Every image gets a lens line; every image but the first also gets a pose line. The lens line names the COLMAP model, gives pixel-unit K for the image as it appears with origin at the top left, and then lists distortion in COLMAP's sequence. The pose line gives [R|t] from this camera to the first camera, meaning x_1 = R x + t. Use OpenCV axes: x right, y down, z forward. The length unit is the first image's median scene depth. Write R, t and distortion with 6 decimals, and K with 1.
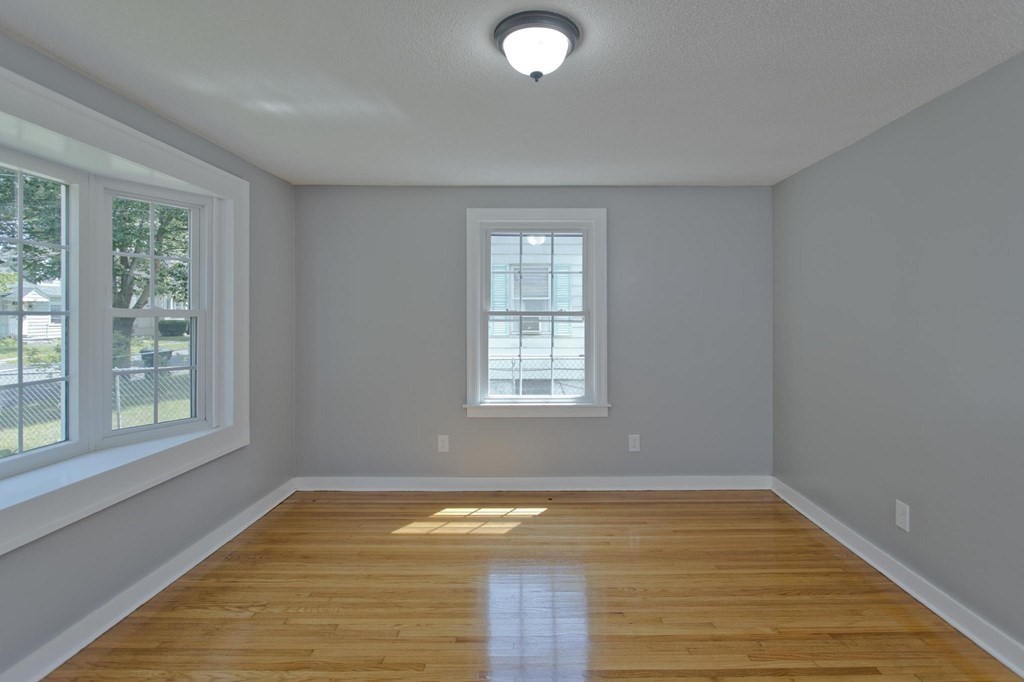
lens RADIAL K [[496.4, 0, 529.9], [0, 496.4, 319.1], [0, 0, 1]] dist [0.001969, 0.000371]
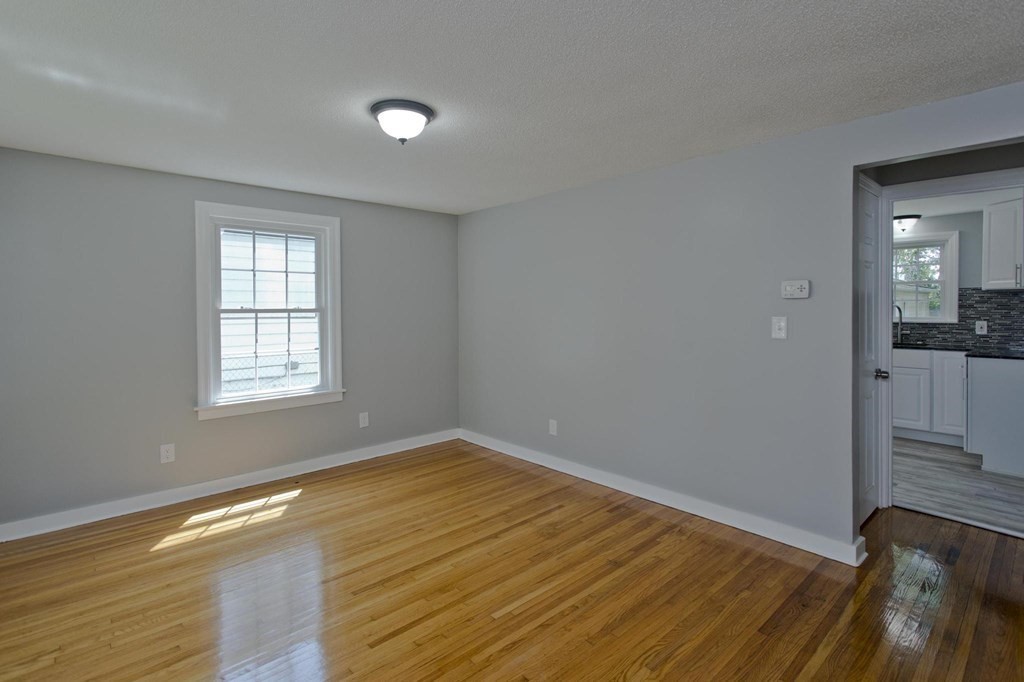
lens RADIAL K [[502.4, 0, 512.8], [0, 502.4, 317.6], [0, 0, 1]] dist [0.000404, 0.000321]
pose [[0.732411, -0.014606, 0.680706, -0.375865], [0.010472, 0.999893, 0.010187, -0.002983], [-0.680782, -0.000333, 0.732486, -0.127021]]
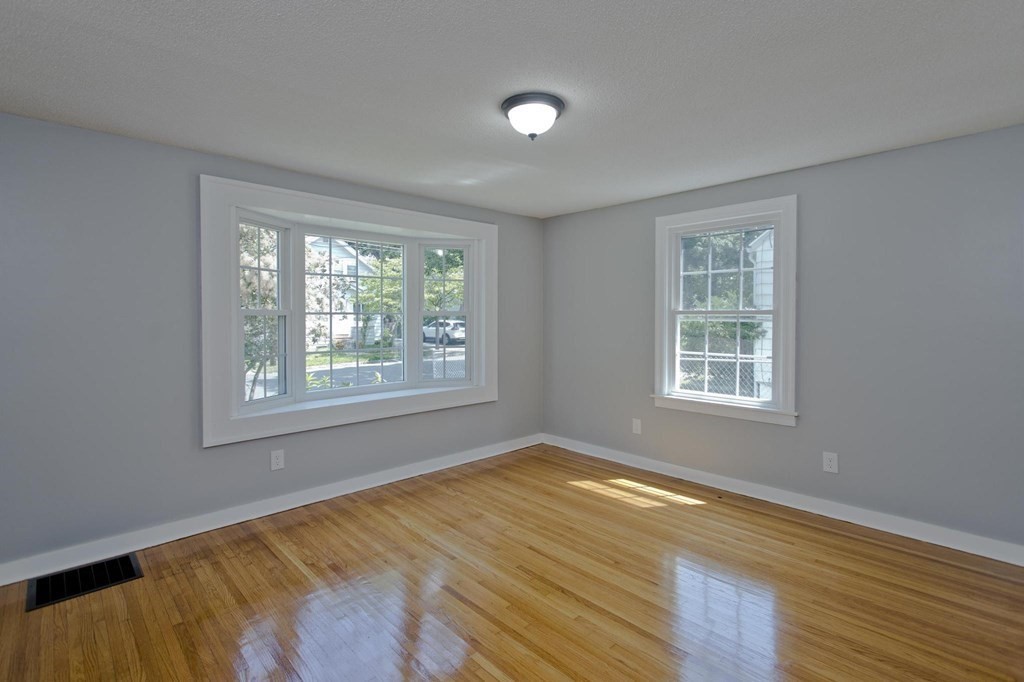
lens RADIAL K [[485.3, 0, 503.2], [0, 485.3, 326.0], [0, 0, 1]] dist [0.003608, 0.000637]
pose [[0.678835, 0.014796, -0.734142, 0.487143], [-0.005608, 0.999872, 0.014966, 0.004880], [0.734269, -0.006042, 0.678831, 0.017146]]
